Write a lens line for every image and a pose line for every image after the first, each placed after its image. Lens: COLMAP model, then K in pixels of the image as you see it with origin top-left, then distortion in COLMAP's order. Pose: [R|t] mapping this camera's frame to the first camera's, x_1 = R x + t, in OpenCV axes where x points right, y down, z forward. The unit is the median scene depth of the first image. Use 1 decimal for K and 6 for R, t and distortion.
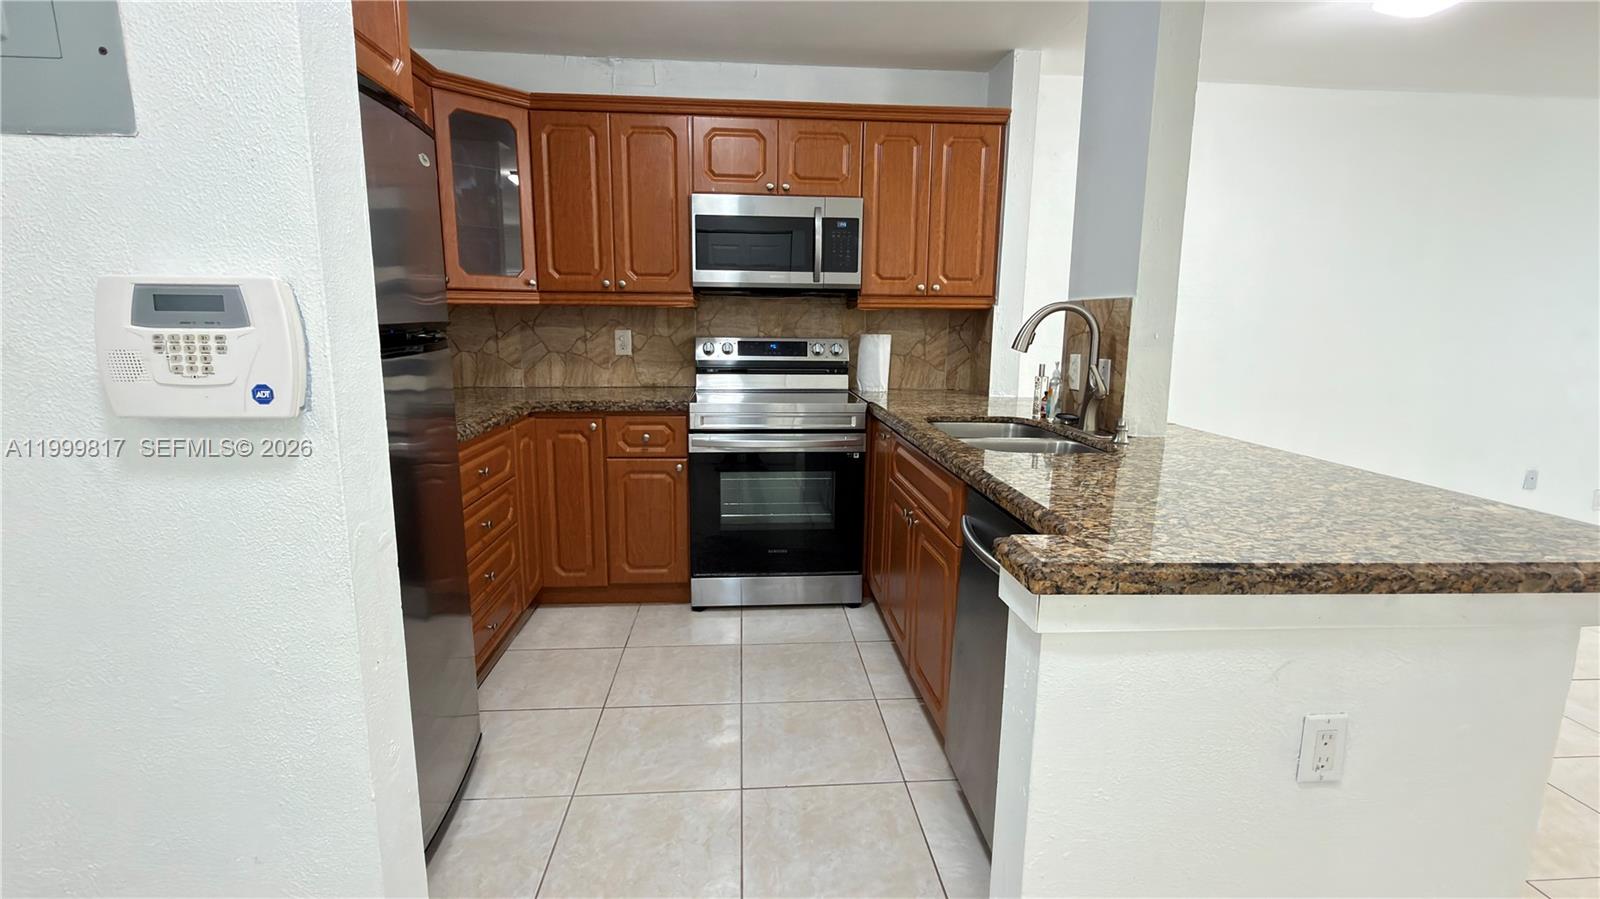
lens RADIAL K [[737.9, 0, 799.6], [0, 737.9, 450.5], [0, 0, 1]] dist [0.001296, -0.000205]
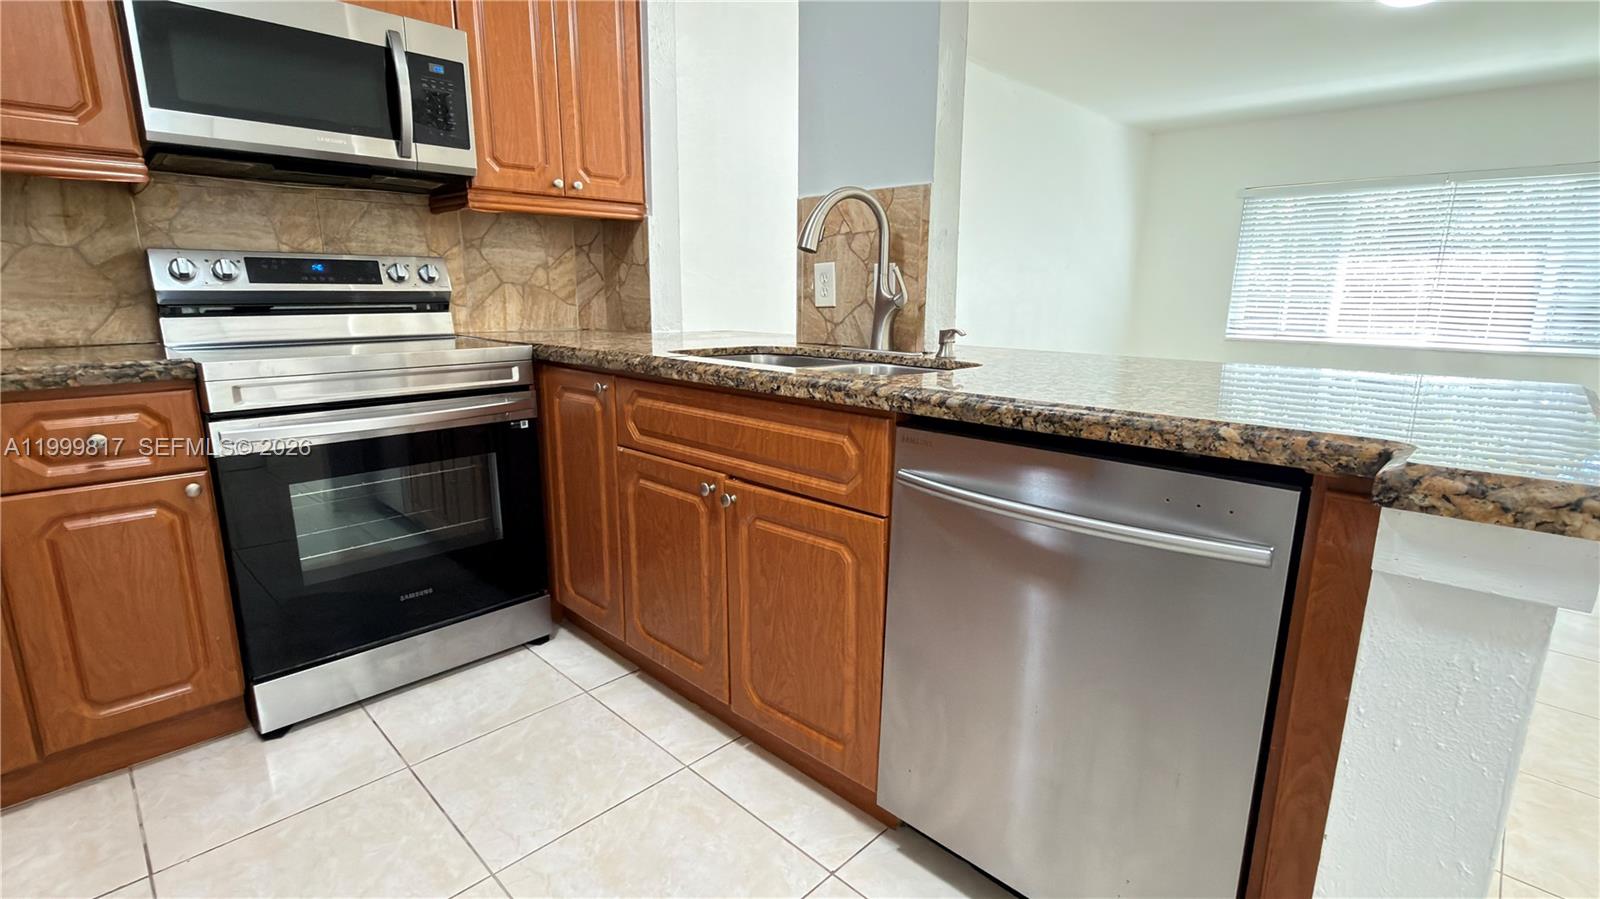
lens RADIAL K [[737.9, 0, 798.3], [0, 737.9, 448.6], [0, 0, 1]] dist [0.001296, -0.000205]
pose [[0.755292, -0.146226, 0.638868, -0.160819], [0.116935, 0.989218, 0.088172, -0.001466], [-0.644872, 0.008110, 0.764247, 0.310903]]
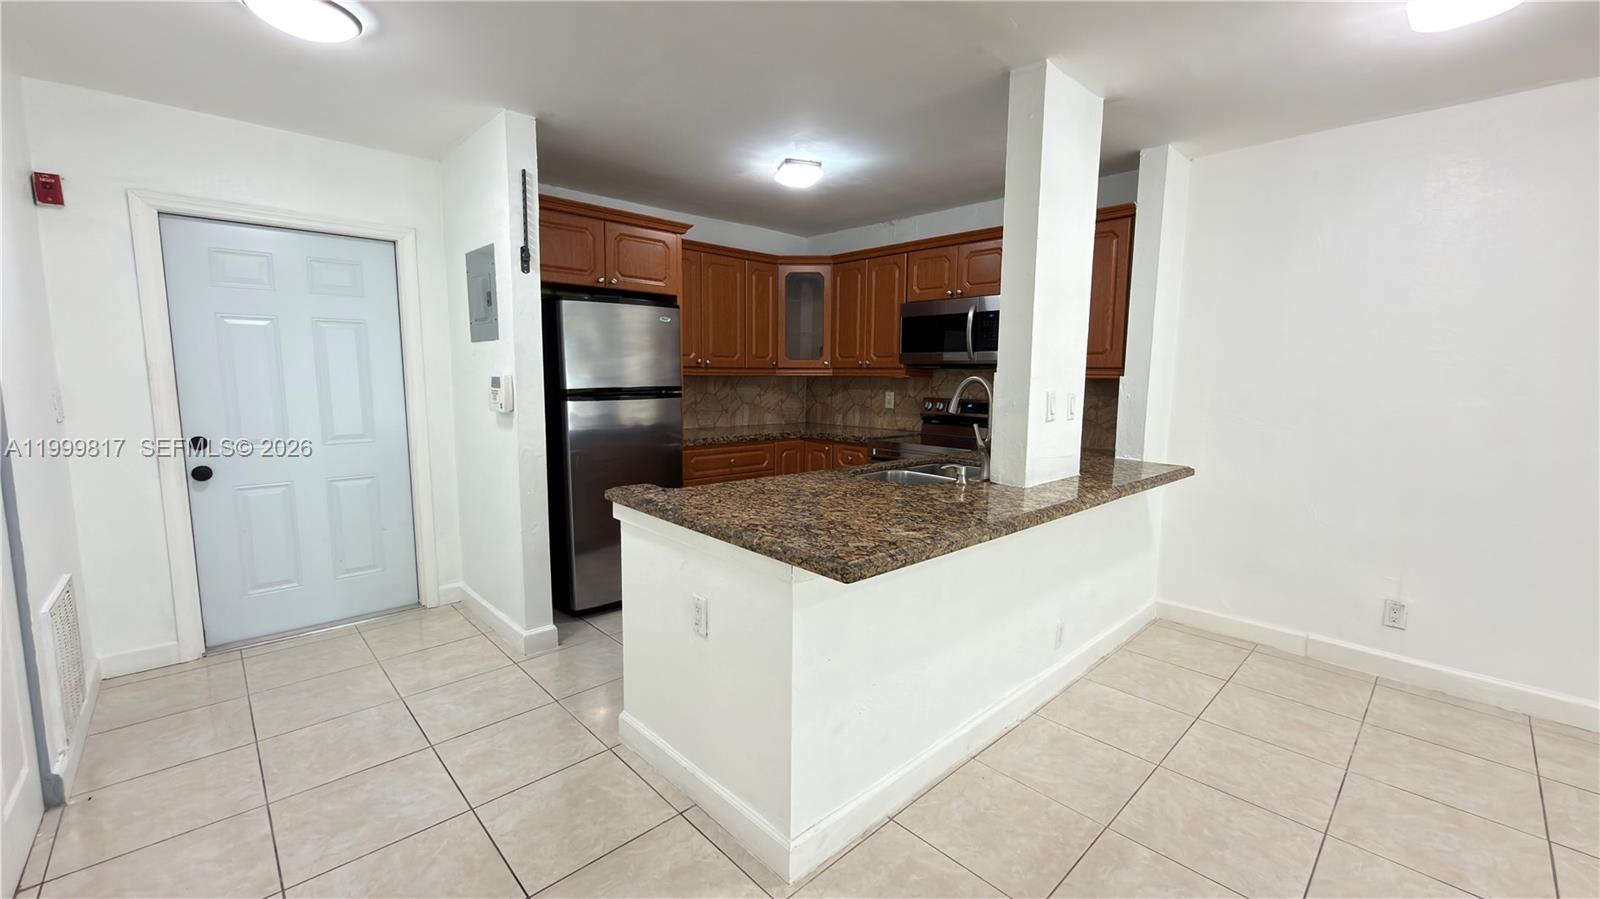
lens RADIAL K [[638.5, 0, 797.4], [0, 638.5, 450.9], [0, 0, 1]] dist [0.001205, -0.000260]
pose [[0.626030, 0.090634, -0.774514, 0.742859], [-0.141965, 0.989871, 0.001087, -0.018837], [0.766767, 0.109274, 0.632556, 0.036381]]
